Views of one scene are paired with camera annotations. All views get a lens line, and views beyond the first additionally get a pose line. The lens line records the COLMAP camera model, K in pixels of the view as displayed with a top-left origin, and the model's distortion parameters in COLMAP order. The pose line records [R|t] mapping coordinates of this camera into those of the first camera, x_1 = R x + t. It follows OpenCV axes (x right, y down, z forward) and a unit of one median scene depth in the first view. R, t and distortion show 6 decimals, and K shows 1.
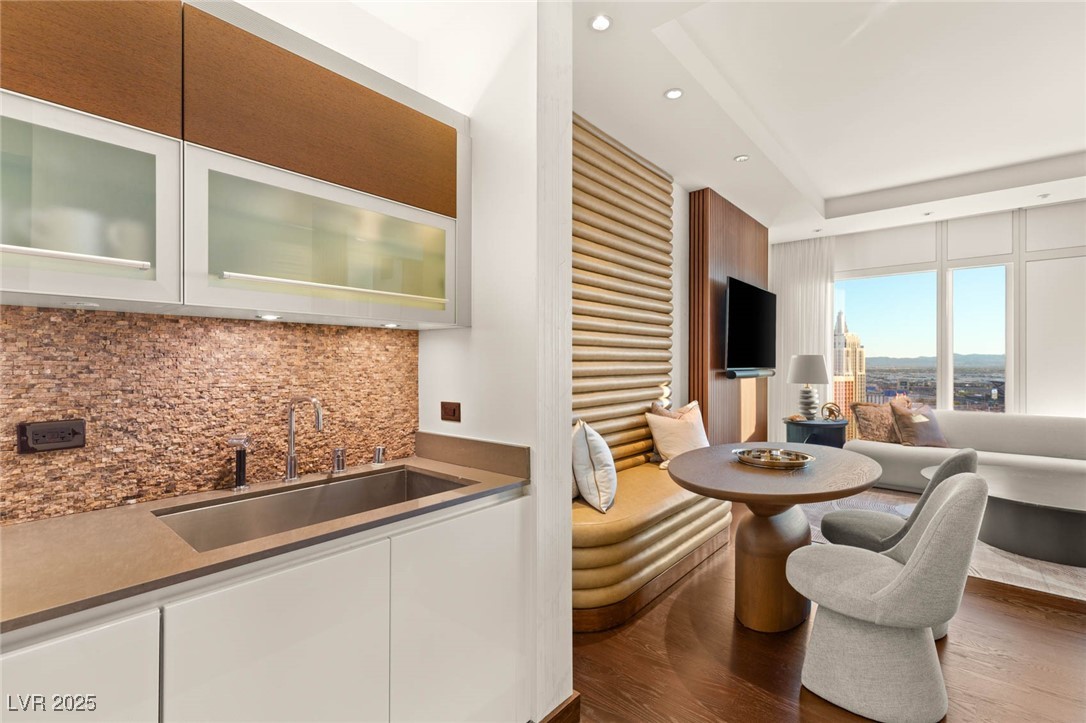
lens RADIAL K [[486.3, 0, 542.1], [0, 486.3, 357.9], [0, 0, 1]] dist [0.007051, -0.001851]
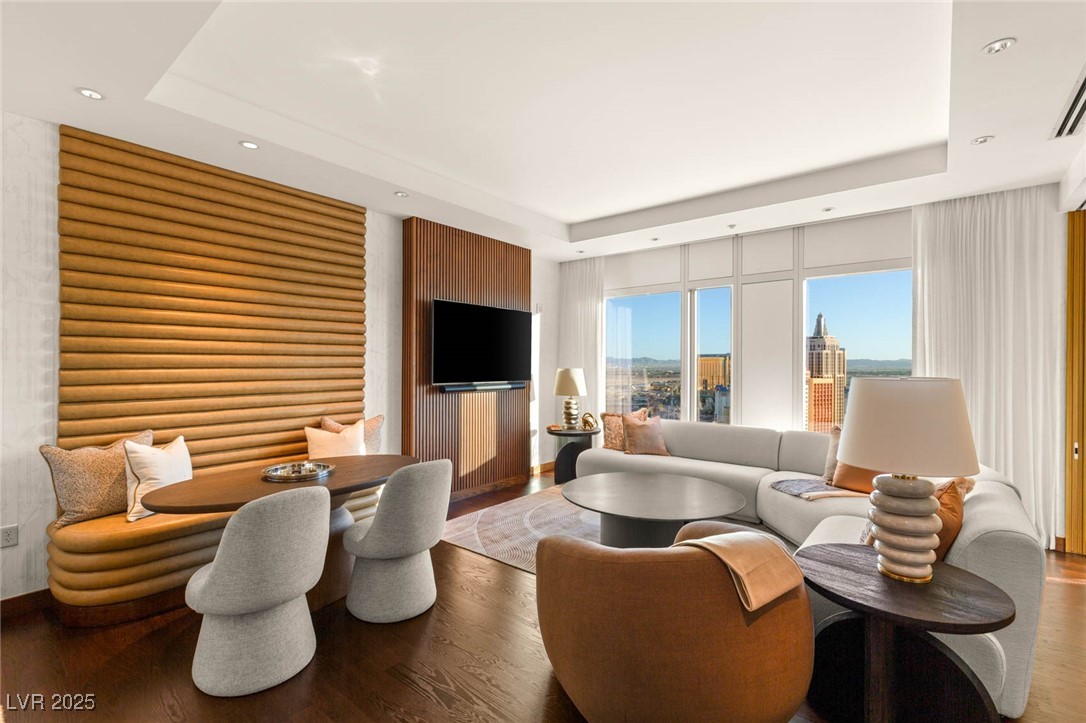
lens RADIAL K [[486.3, 0, 539.7], [0, 486.3, 364.7], [0, 0, 1]] dist [0.007051, -0.001851]
pose [[0.999823, 0.000251, 0.018806, 1.470696], [-0.000433, 0.999953, 0.009663, -0.079431], [-0.018802, -0.009670, 0.999776, -0.212713]]
